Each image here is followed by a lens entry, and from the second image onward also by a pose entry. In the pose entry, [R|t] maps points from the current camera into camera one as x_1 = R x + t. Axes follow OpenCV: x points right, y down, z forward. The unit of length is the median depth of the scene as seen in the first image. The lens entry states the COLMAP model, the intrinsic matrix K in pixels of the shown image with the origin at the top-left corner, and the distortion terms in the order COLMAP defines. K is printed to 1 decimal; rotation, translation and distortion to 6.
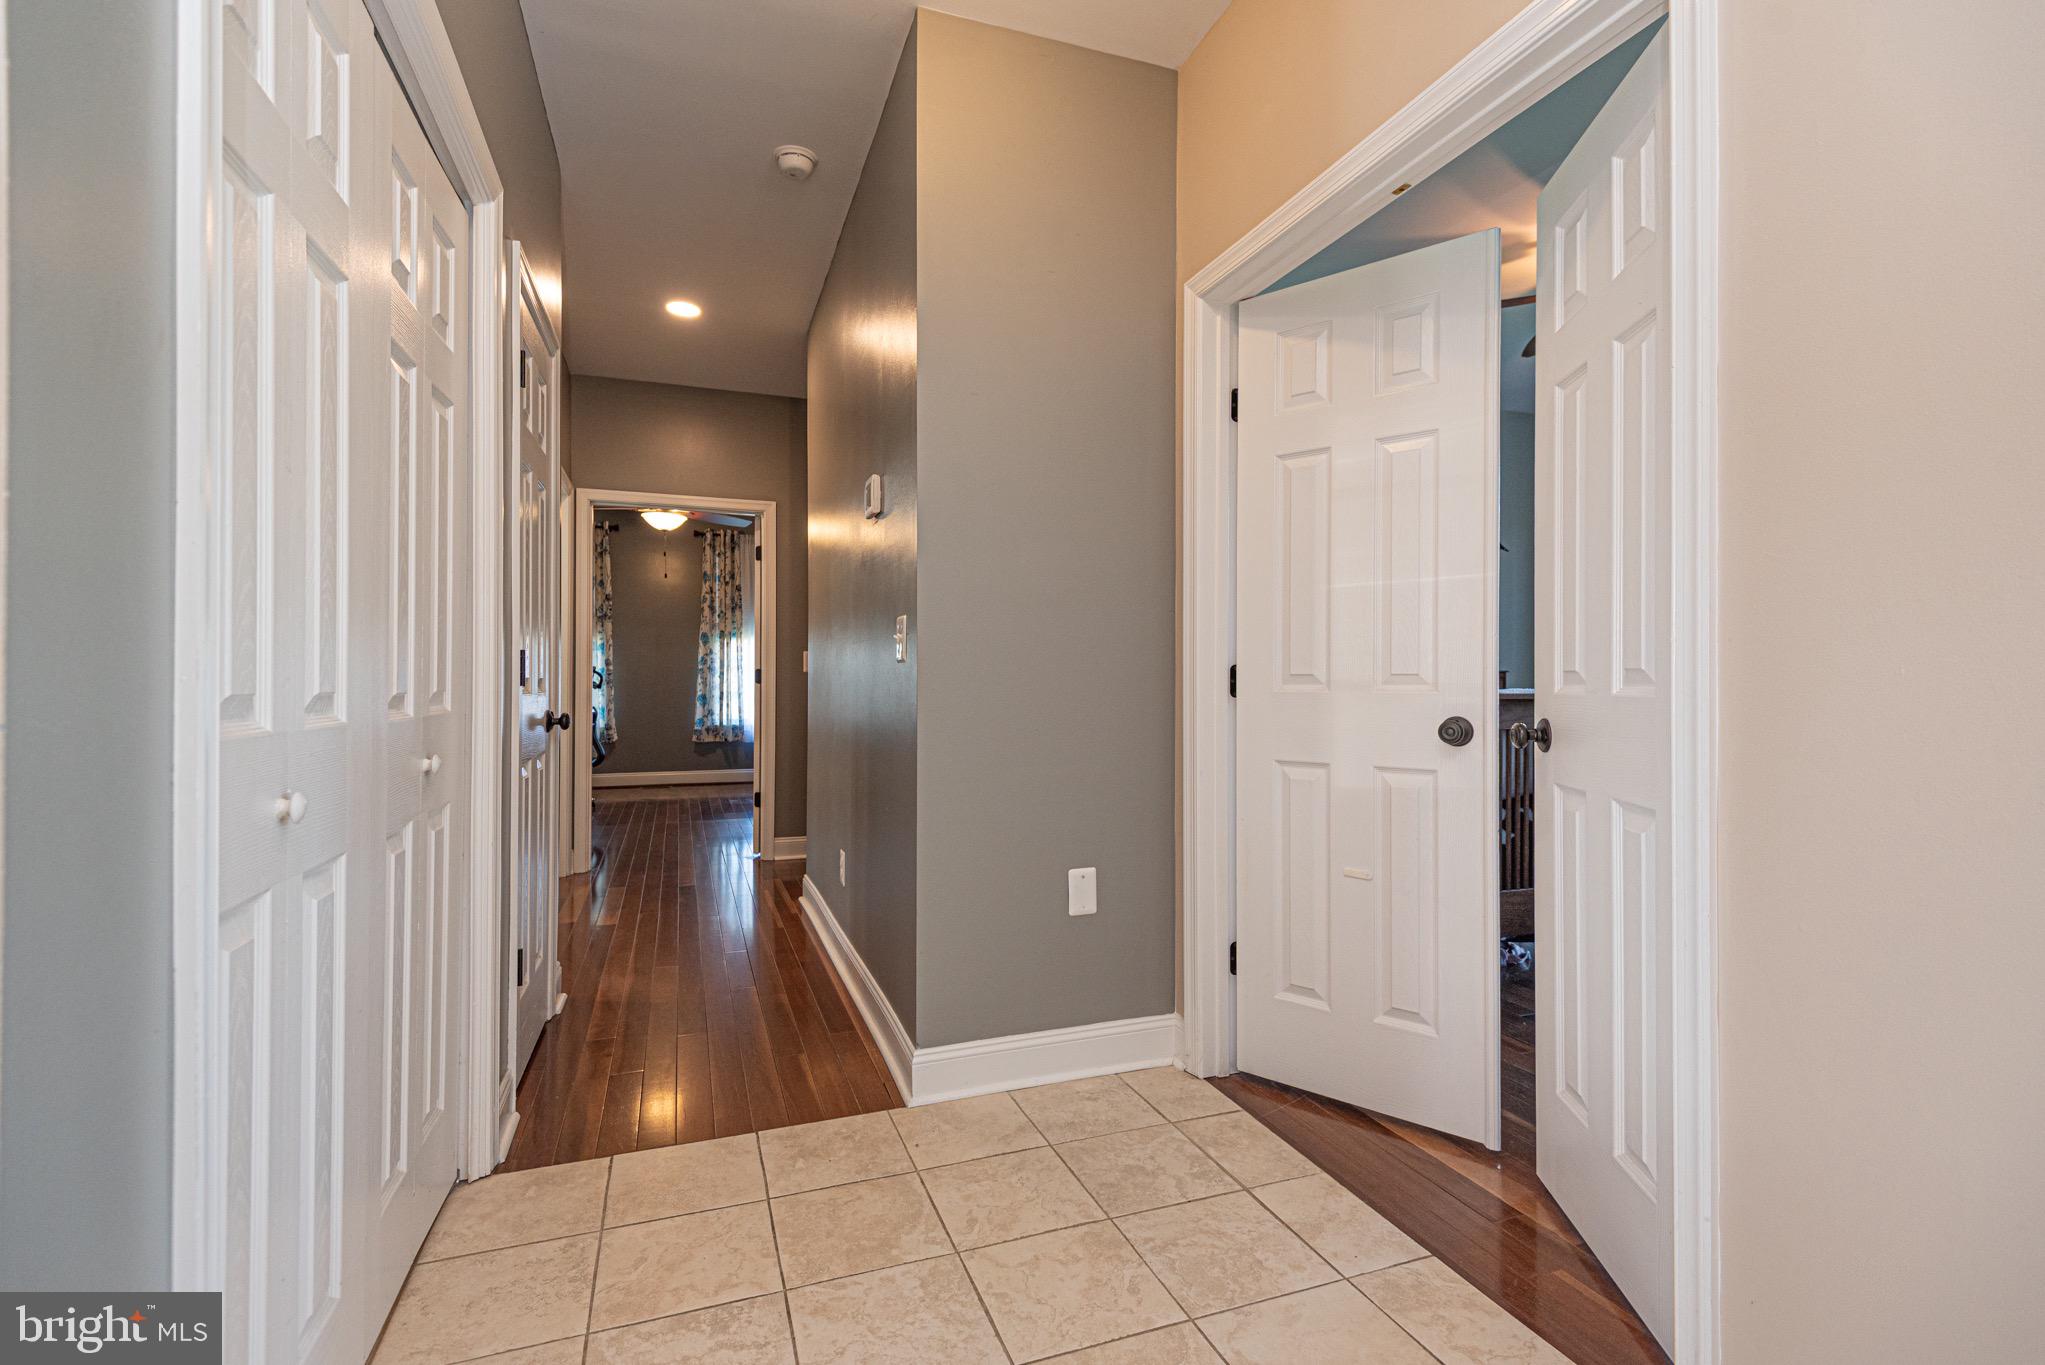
lens RADIAL K [[928.7, 0, 1044.3], [0, 928.7, 677.5], [0, 0, 1]] dist [0.024251, -0.010699]
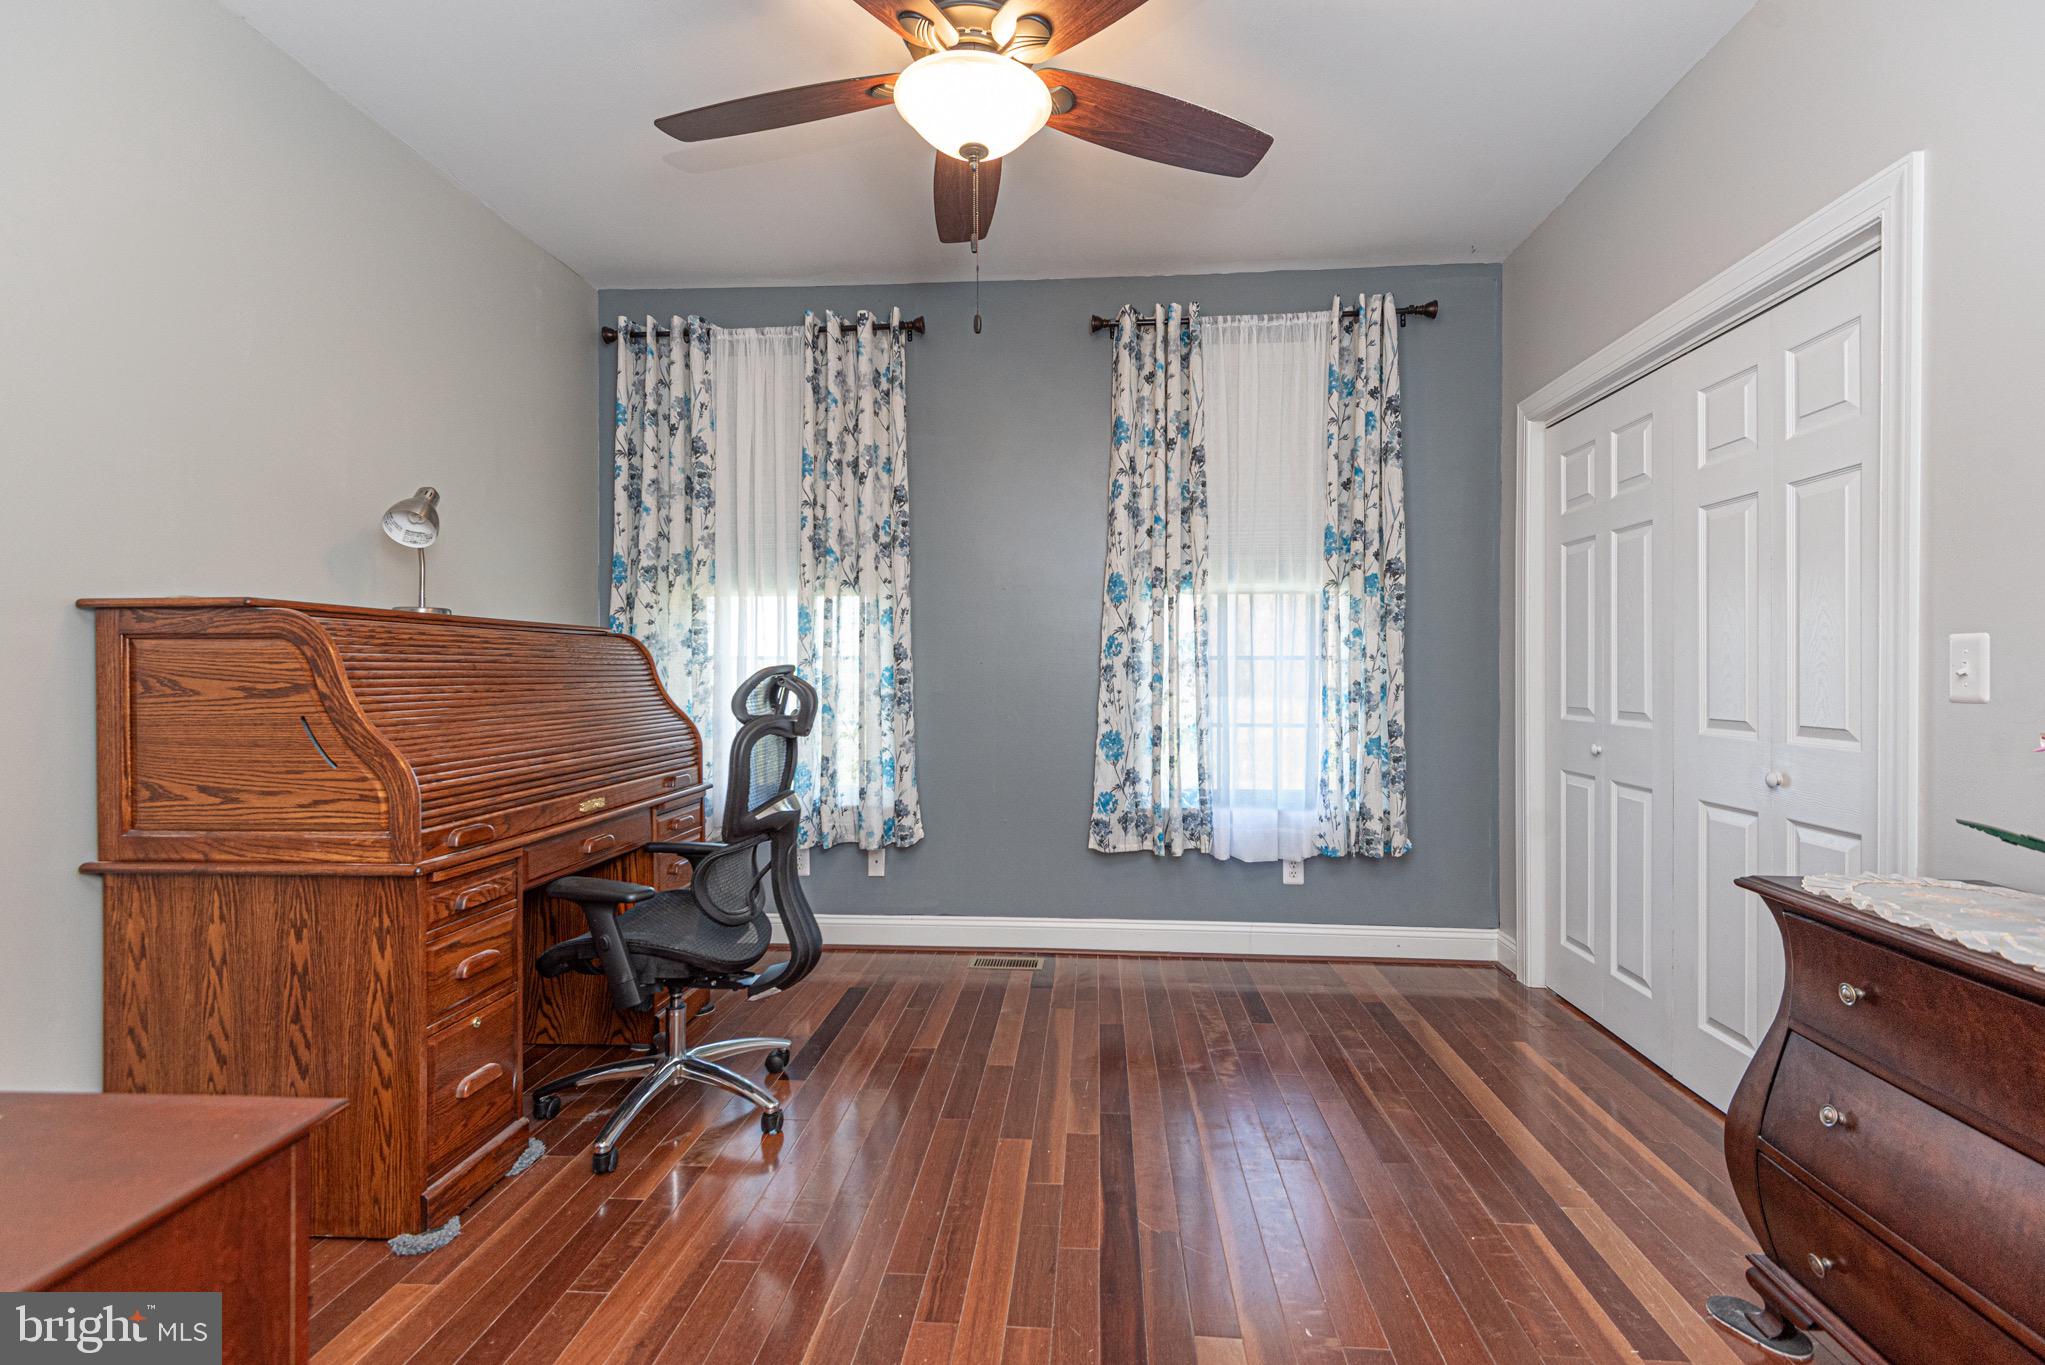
lens RADIAL K [[928.7, 0, 1039.3], [0, 928.7, 683.8], [0, 0, 1]] dist [0.024251, -0.010699]
pose [[0.896046, 0.001132, -0.443959, -0.218791], [-0.000221, 0.999998, 0.002103, -0.002861], [0.443961, -0.001786, 0.896045, 0.631070]]
